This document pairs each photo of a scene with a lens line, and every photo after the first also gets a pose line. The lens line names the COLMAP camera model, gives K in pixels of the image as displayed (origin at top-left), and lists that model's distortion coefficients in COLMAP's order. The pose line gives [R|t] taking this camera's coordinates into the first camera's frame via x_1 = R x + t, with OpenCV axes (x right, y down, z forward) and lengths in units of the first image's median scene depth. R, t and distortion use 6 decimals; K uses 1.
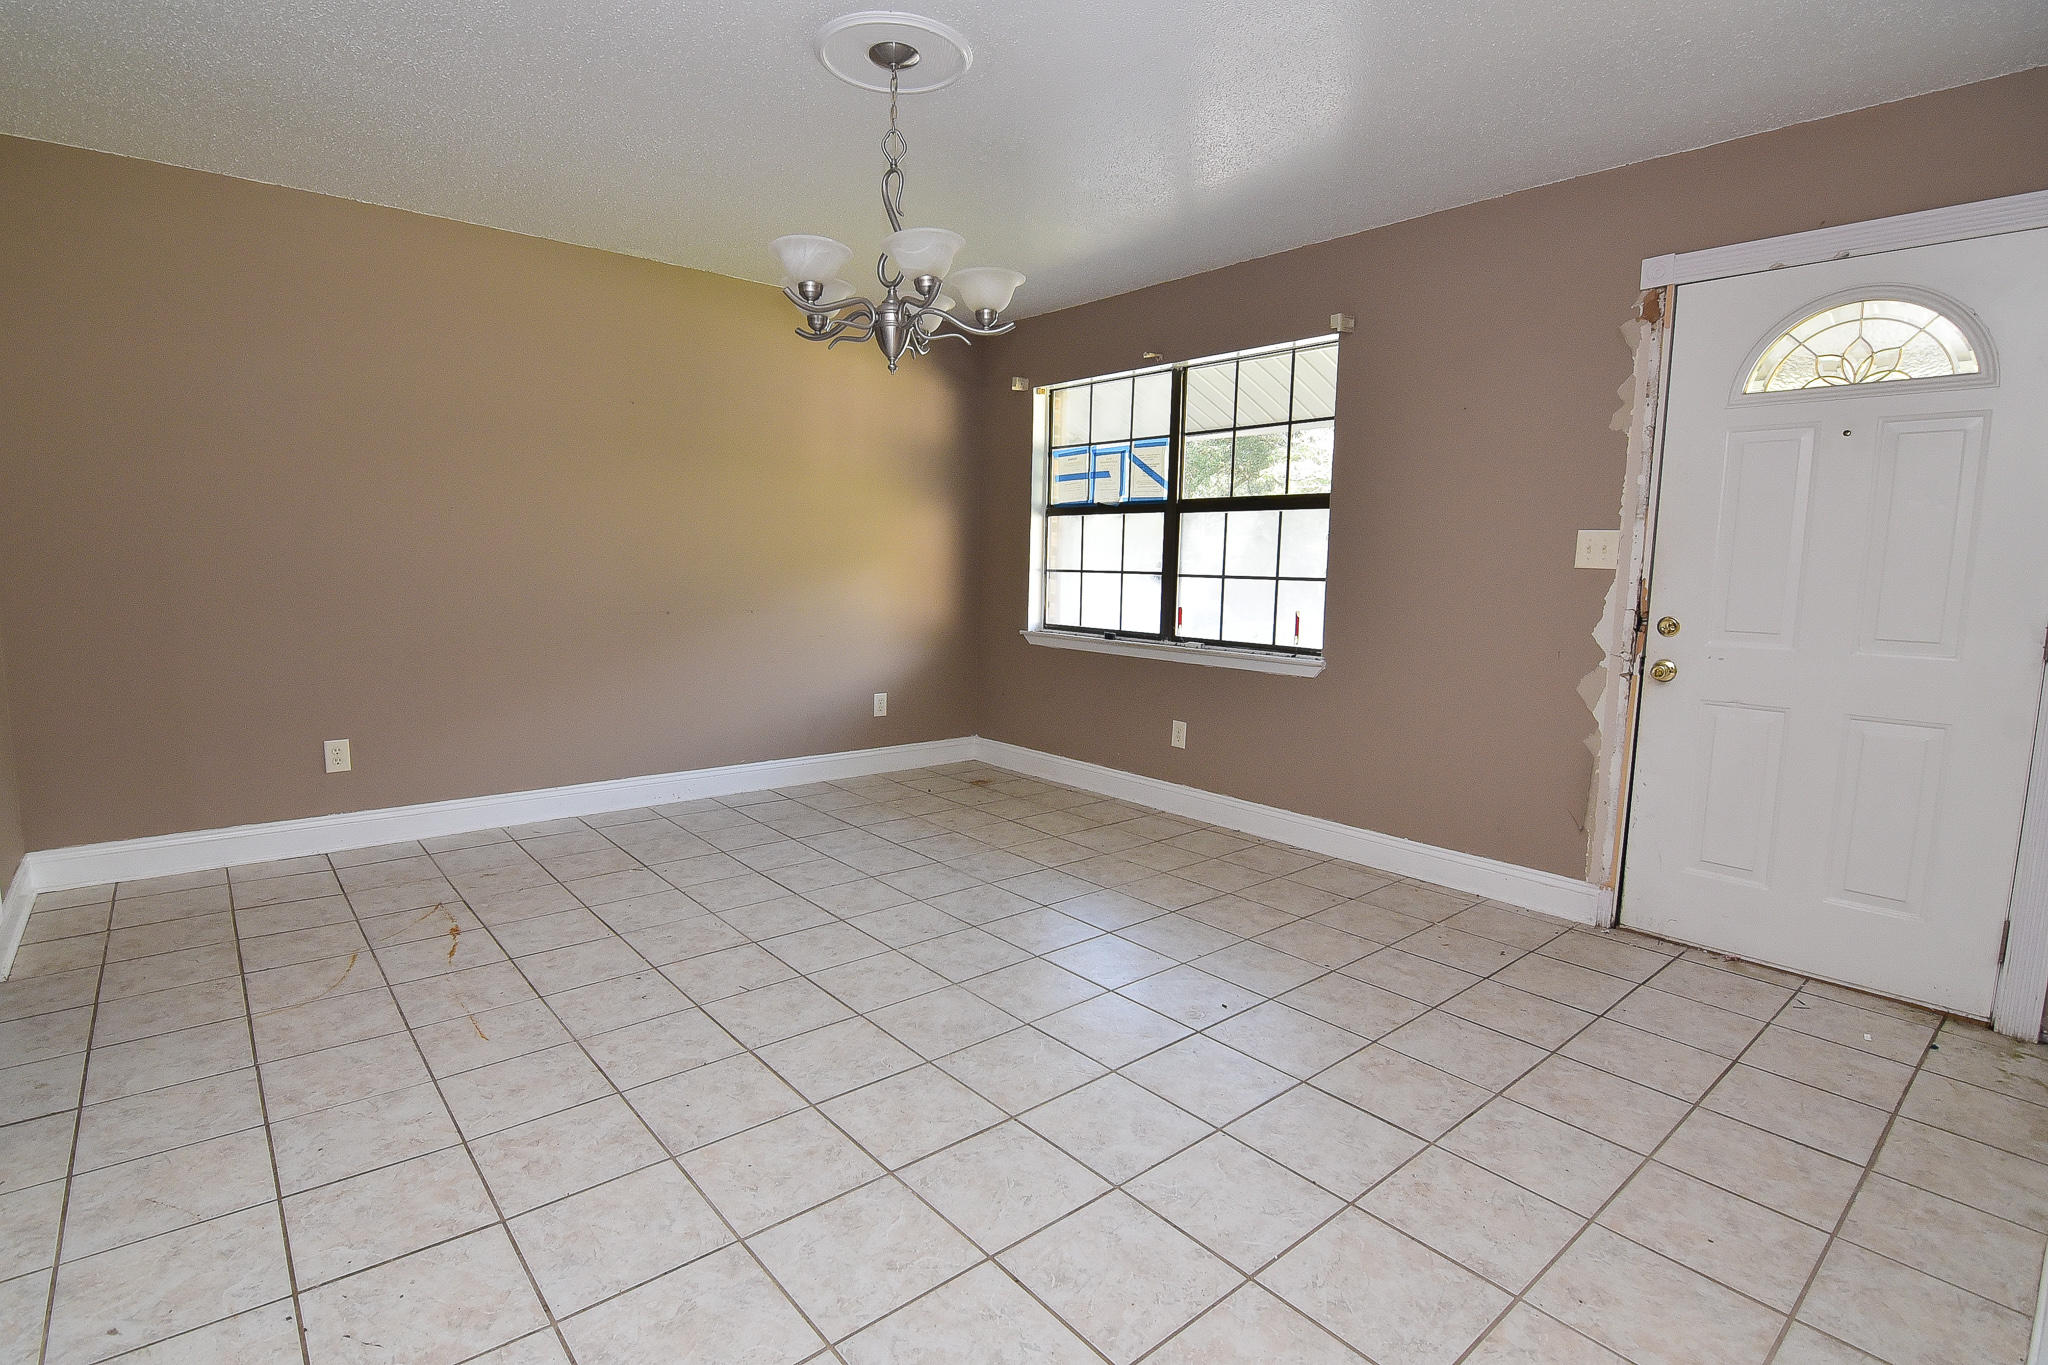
lens RADIAL K [[991.9, 0, 1014.7], [0, 991.9, 687.7], [0, 0, 1]] dist [-0.006217, -0.010482]
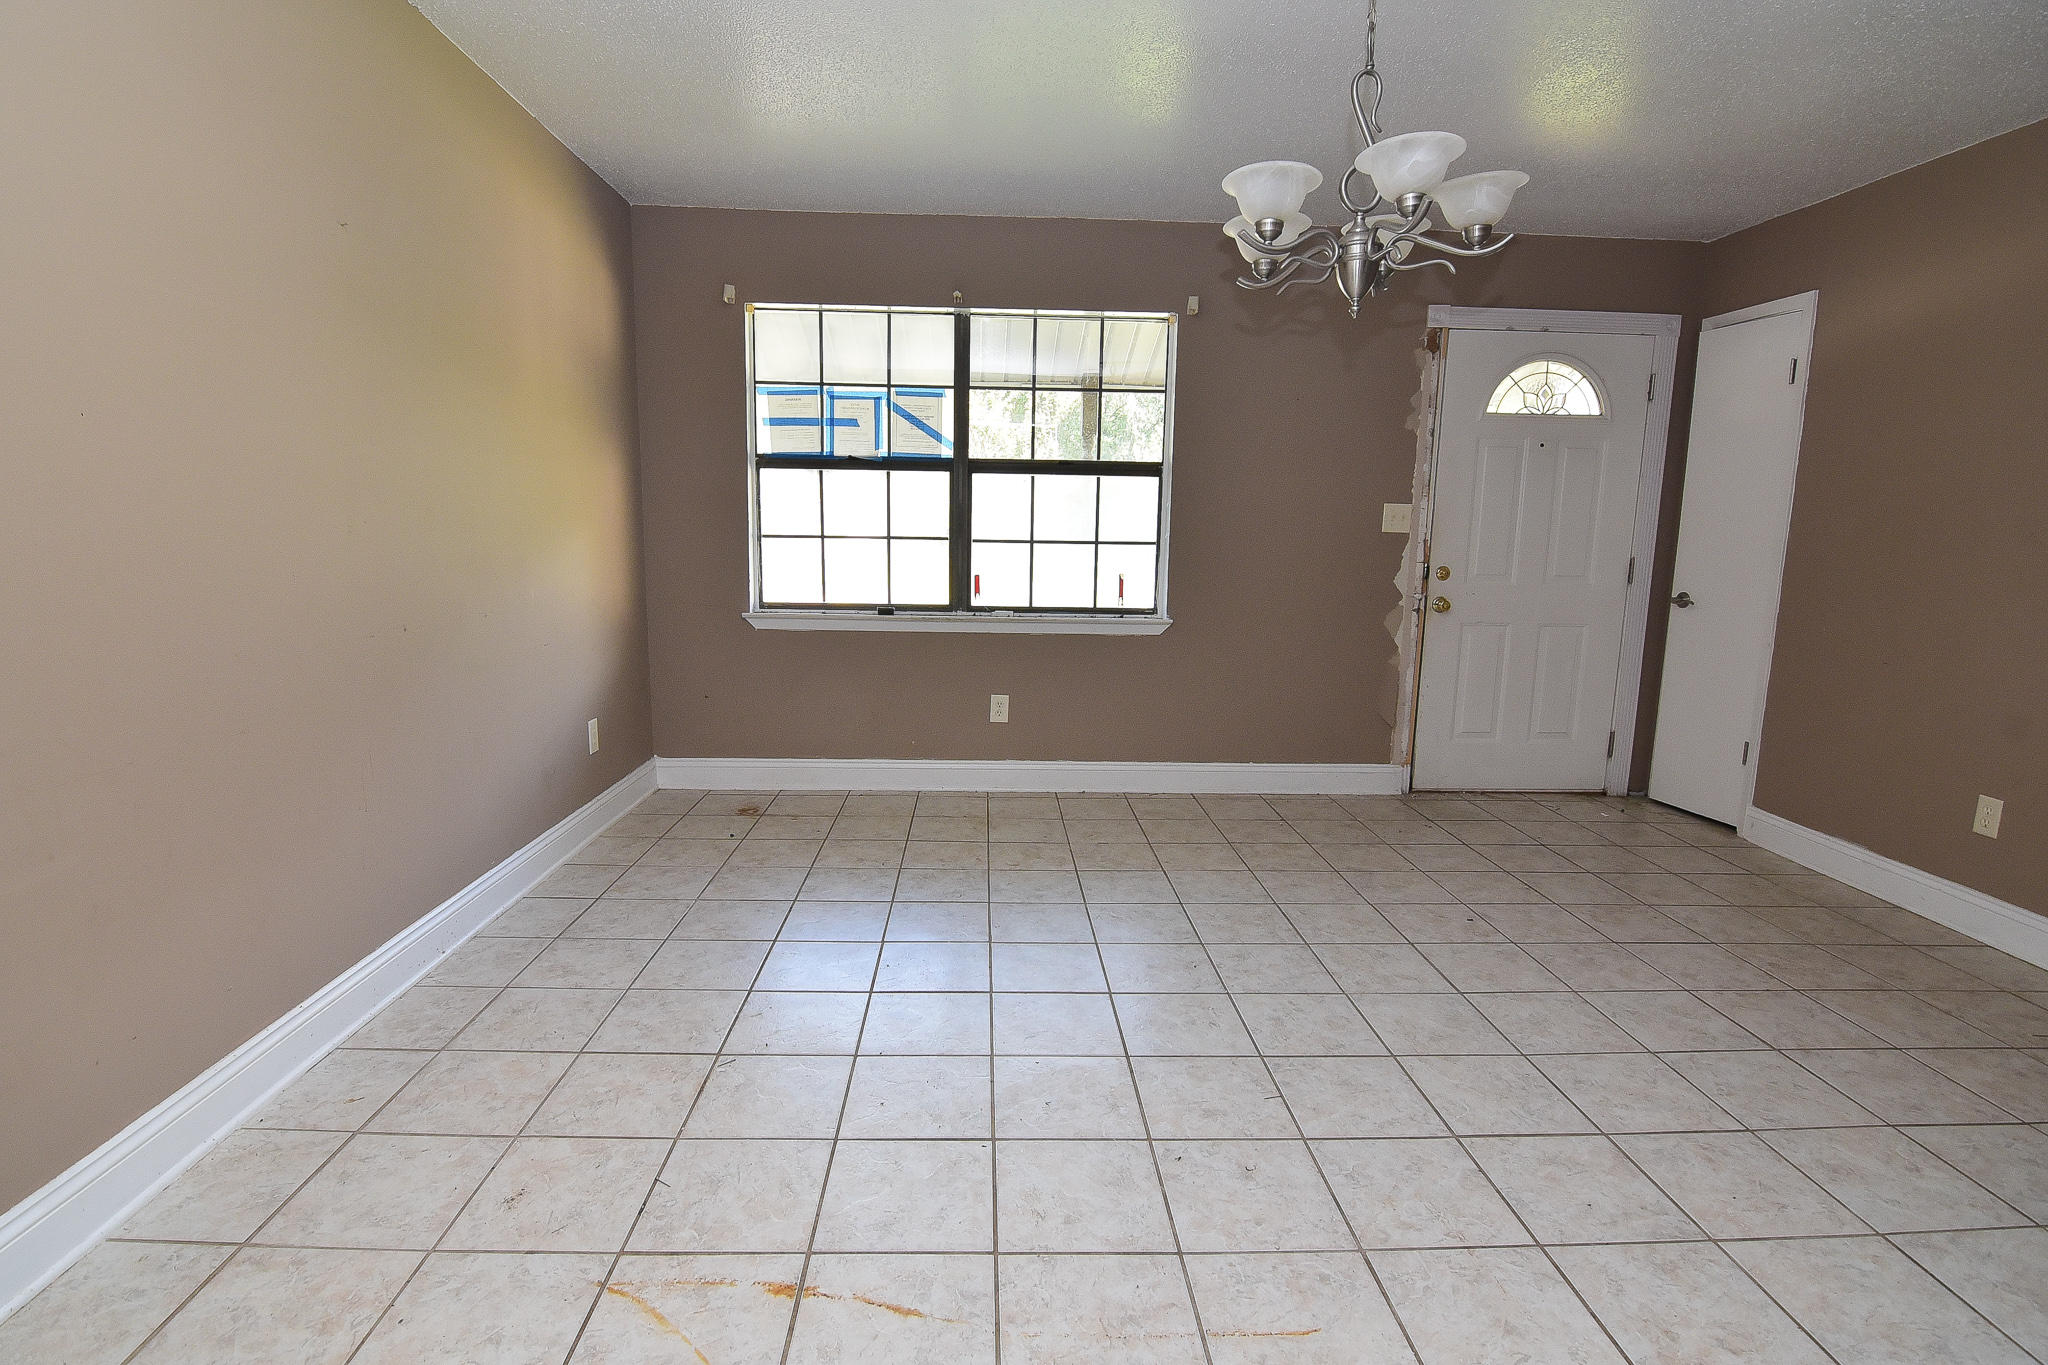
lens RADIAL K [[991.9, 0, 1014.7], [0, 991.9, 687.7], [0, 0, 1]] dist [-0.006217, -0.010482]
pose [[0.619377, -0.134001, 0.773574, -0.629299], [0.095487, 0.990869, 0.095188, -0.069882], [-0.779265, 0.014909, 0.626517, 0.441720]]
